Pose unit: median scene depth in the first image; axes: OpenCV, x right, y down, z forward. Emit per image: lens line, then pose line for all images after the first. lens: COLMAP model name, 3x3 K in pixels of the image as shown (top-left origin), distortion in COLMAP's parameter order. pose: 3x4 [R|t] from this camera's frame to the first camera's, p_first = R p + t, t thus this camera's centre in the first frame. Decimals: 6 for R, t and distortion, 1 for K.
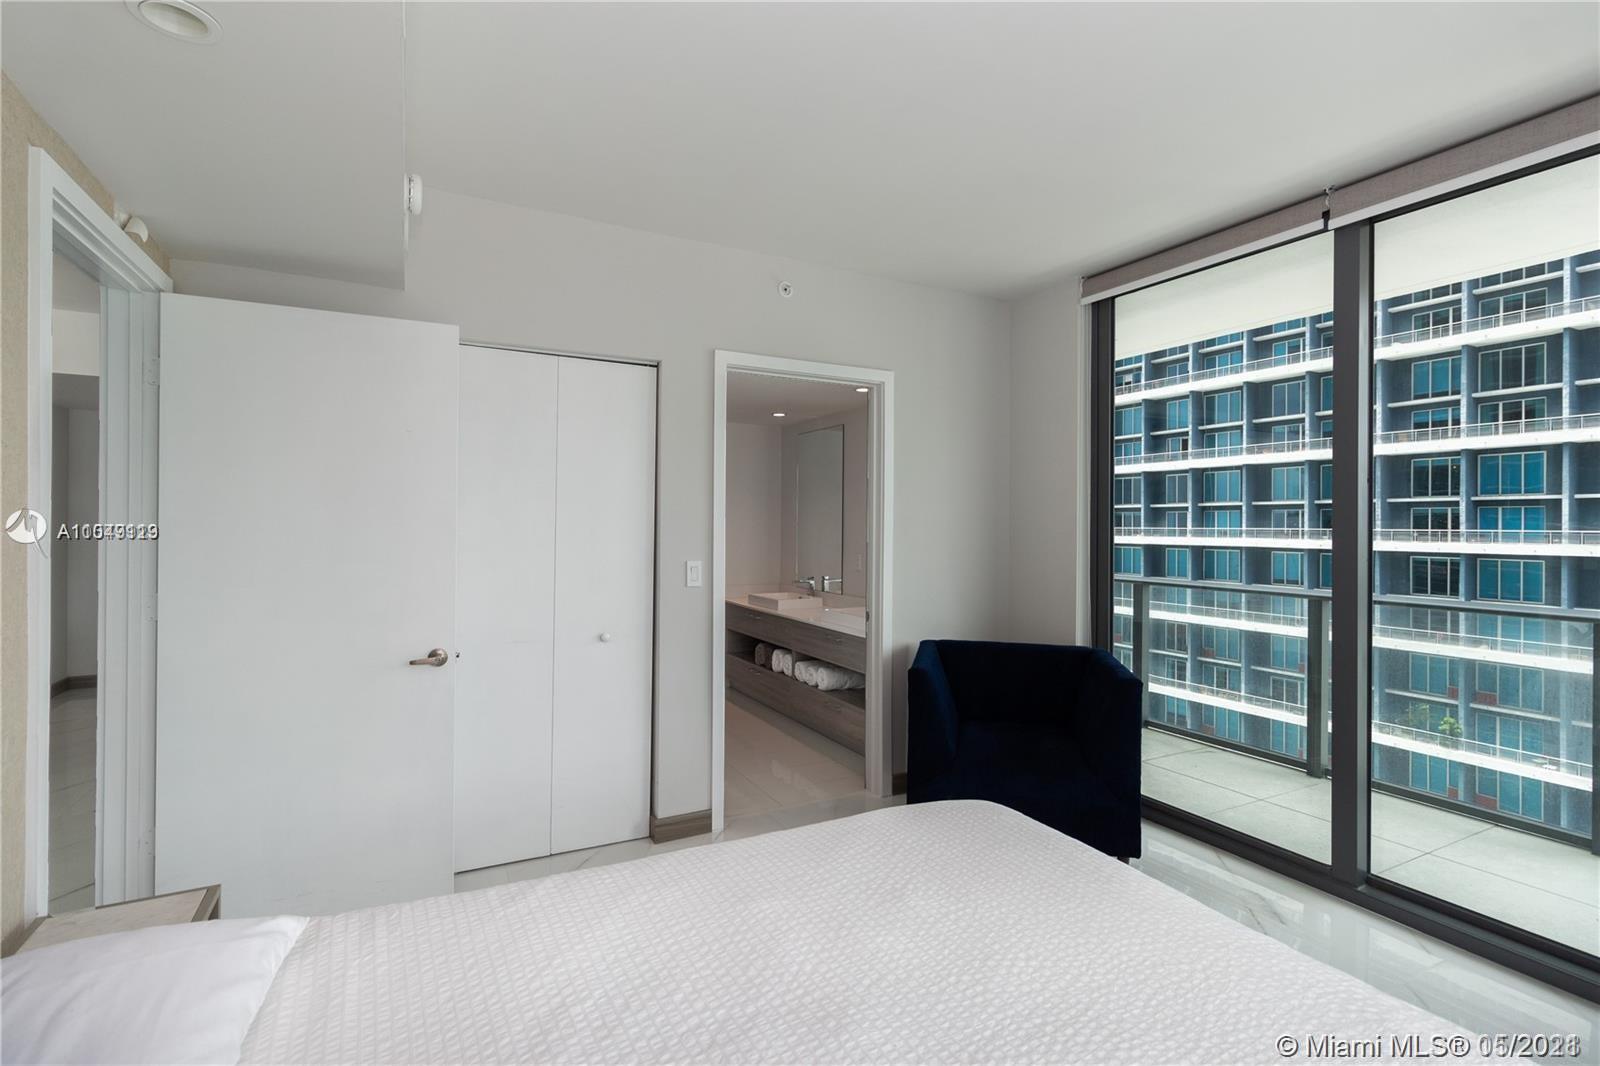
lens RADIAL K [[755.9, 0, 802.0], [0, 755.9, 527.9], [0, 0, 1]] dist [0.001865, 0.000845]
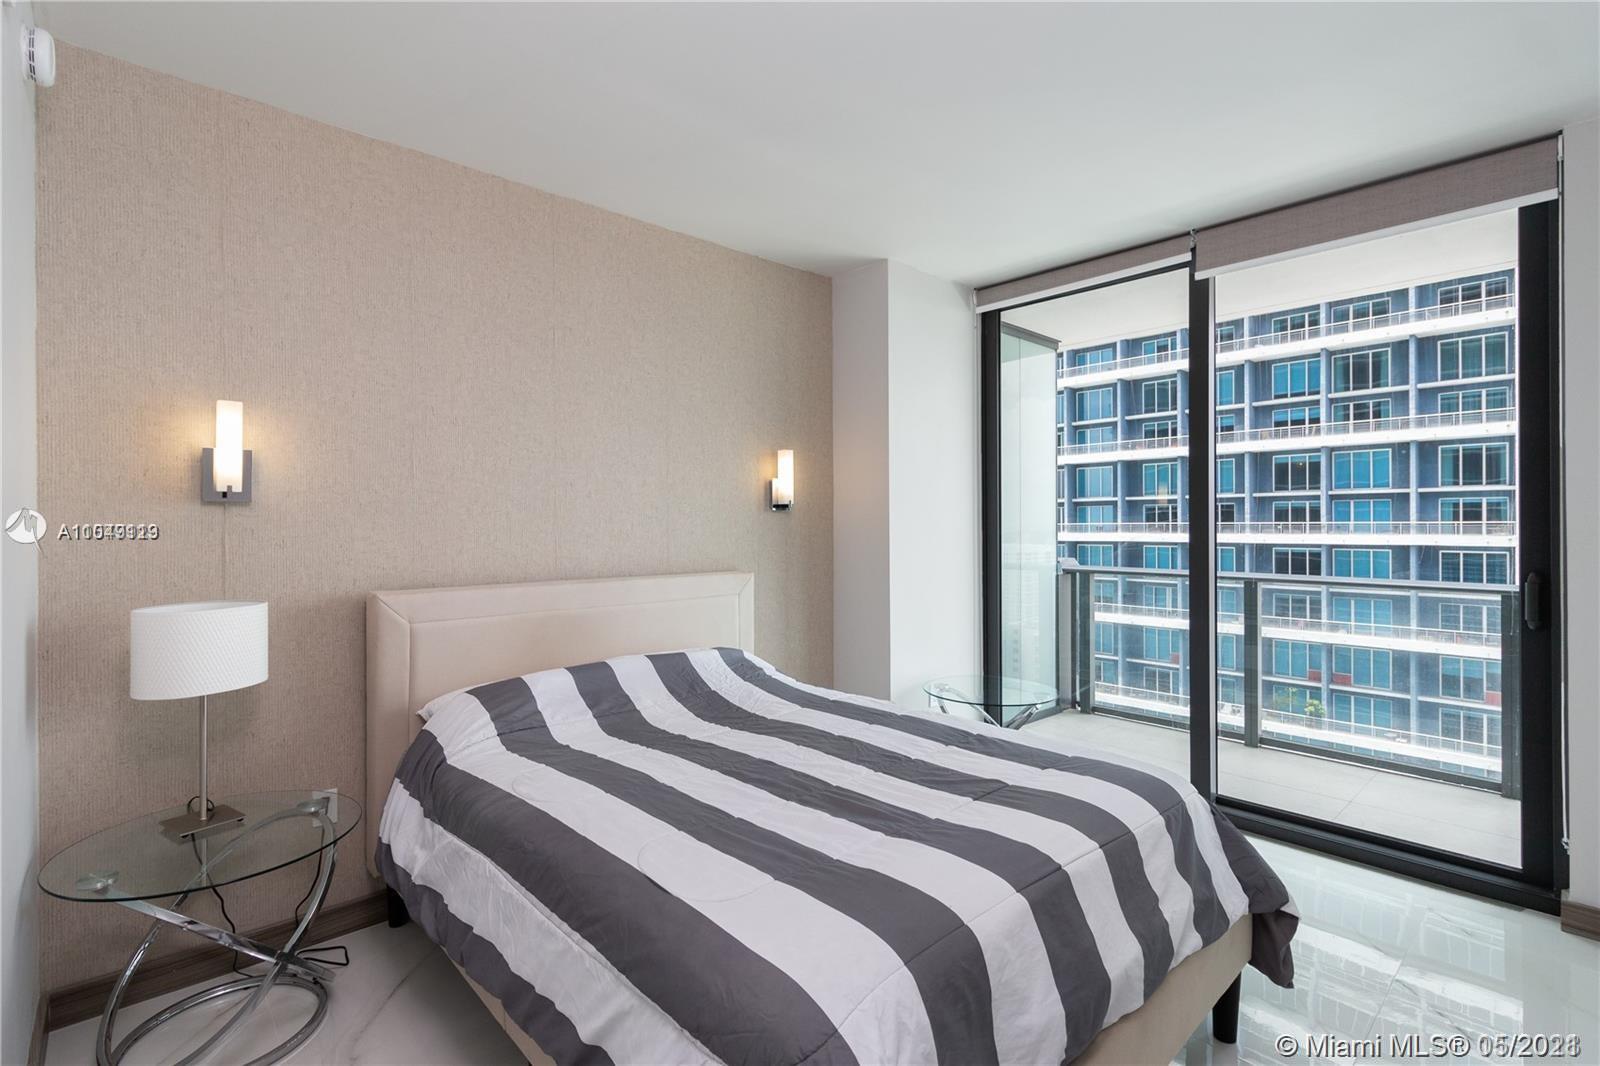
lens RADIAL K [[741.0, 0, 804.8], [0, 741.0, 526.1], [0, 0, 1]] dist [-0.000865, 0.000158]
pose [[0.967067, -0.012205, 0.254227, -0.094199], [0.012597, 0.999921, 0.000087, -0.001288], [-0.254208, 0.003118, 0.967144, 0.179719]]
